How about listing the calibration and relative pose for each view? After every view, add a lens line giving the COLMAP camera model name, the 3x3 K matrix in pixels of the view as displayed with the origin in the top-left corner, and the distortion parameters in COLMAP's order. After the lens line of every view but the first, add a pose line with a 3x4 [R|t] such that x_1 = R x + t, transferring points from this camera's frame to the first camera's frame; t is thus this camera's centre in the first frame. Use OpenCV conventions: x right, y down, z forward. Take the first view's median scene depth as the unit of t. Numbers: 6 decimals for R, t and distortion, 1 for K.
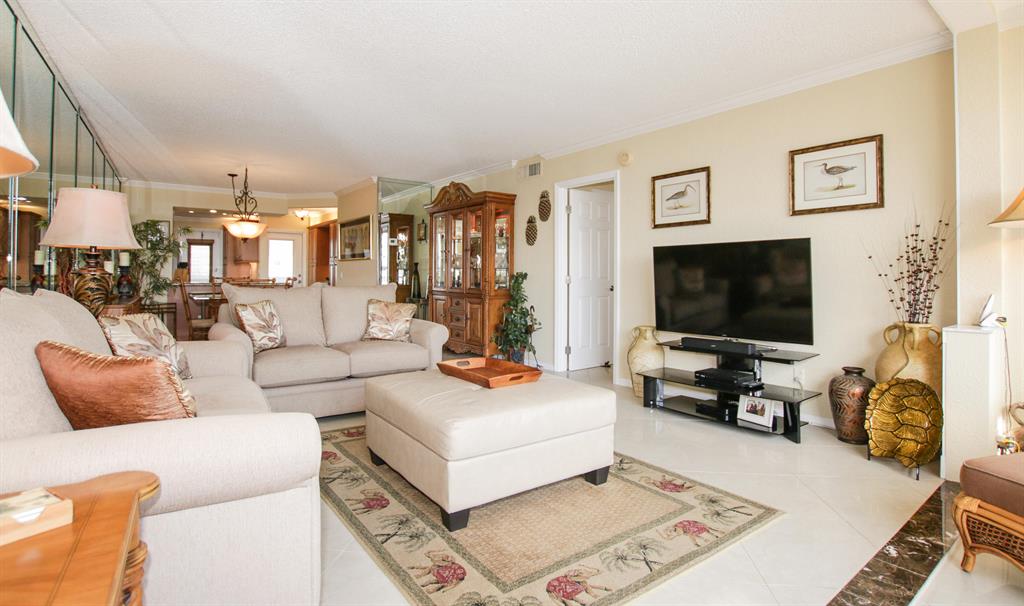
lens RADIAL K [[494.2, 0, 514.3], [0, 494.2, 274.7], [0, 0, 1]] dist [-0.021980, -0.000134]
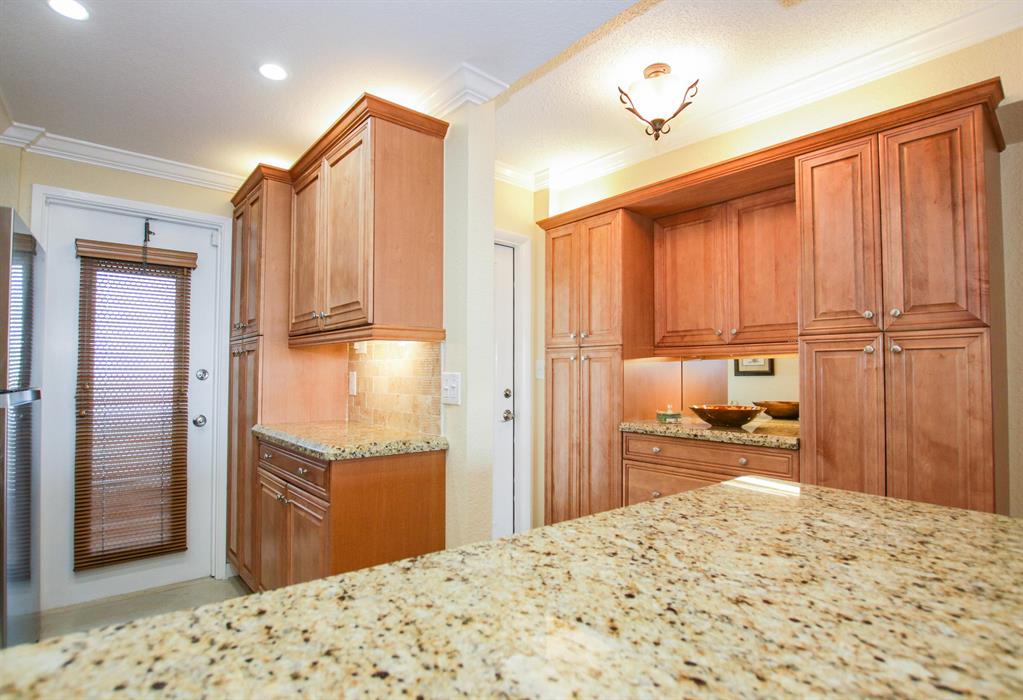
lens RADIAL K [[490.5, 0, 512.0], [0, 490.5, 359.6], [0, 0, 1]] dist [-0.027986, -0.000855]
pose [[0.998458, -0.004436, 0.055327, -1.926719], [0.005446, 0.999821, -0.018114, -0.054484], [-0.055236, 0.018387, 0.998304, 3.087133]]
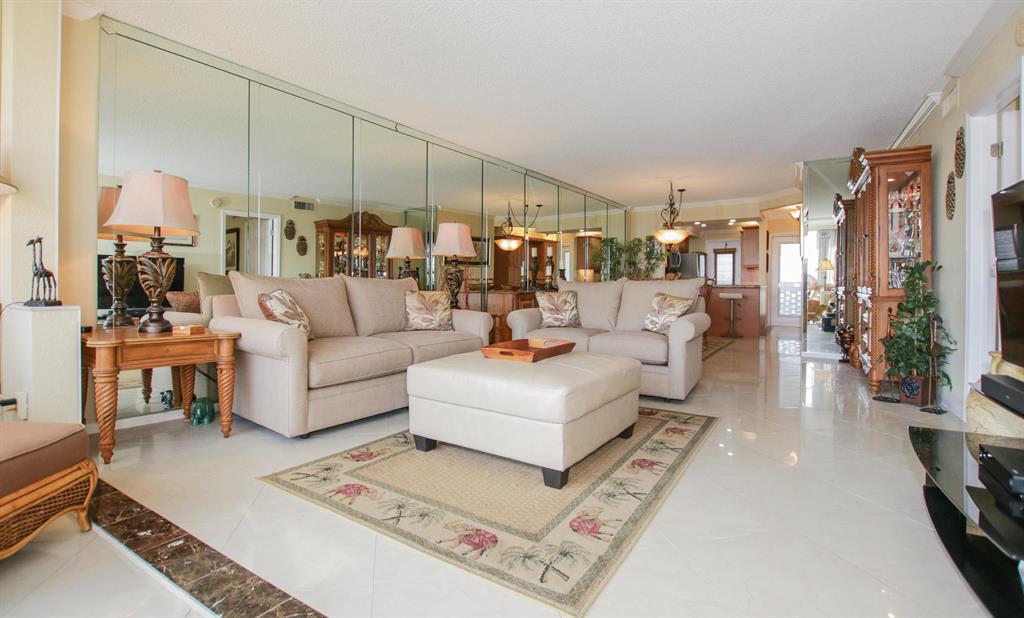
lens RADIAL K [[482.3, 0, 509.8], [0, 482.3, 294.3], [0, 0, 1]] dist [-0.035428, -0.000094]
pose [[0.347081, 0.012898, -0.937746, 0.917453], [0.002614, 0.999888, 0.014721, 0.063761], [0.937831, -0.007560, 0.347009, 0.610353]]
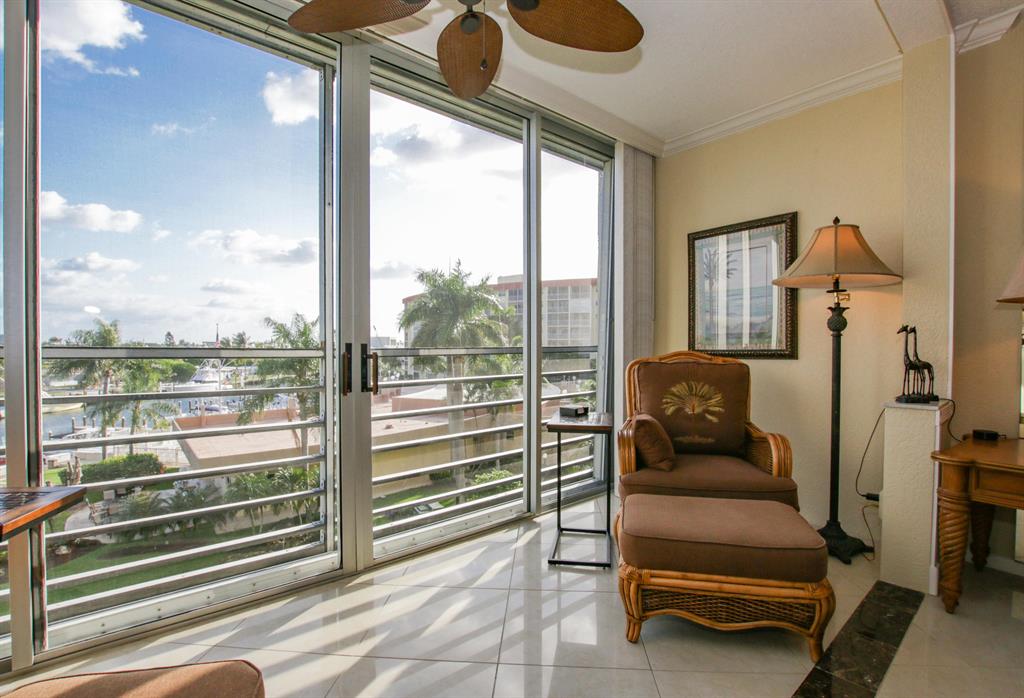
lens RADIAL K [[491.0, 0, 511.1], [0, 491.0, 352.2], [0, 0, 1]] dist [-0.027986, -0.000855]
pose [[-0.998562, -0.004854, -0.053384, 0.504459], [-0.005349, 0.999944, 0.009145, 0.008032], [0.053336, 0.009417, -0.998532, 0.867220]]
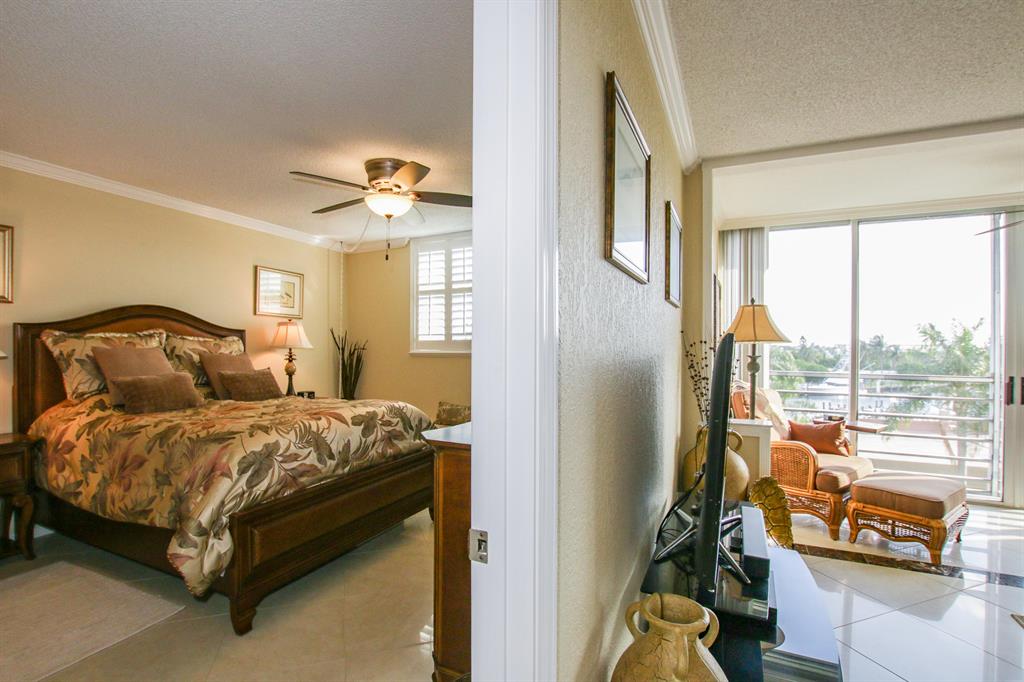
lens RADIAL K [[478.3, 0, 507.3], [0, 478.3, 347.6], [0, 0, 1]] dist [-0.035564, 0.004456]
pose [[-0.435489, -0.008871, 0.900150, 0.119886], [-0.010199, 0.999936, 0.004920, -0.082687], [-0.900136, -0.007038, -0.435551, 2.084207]]
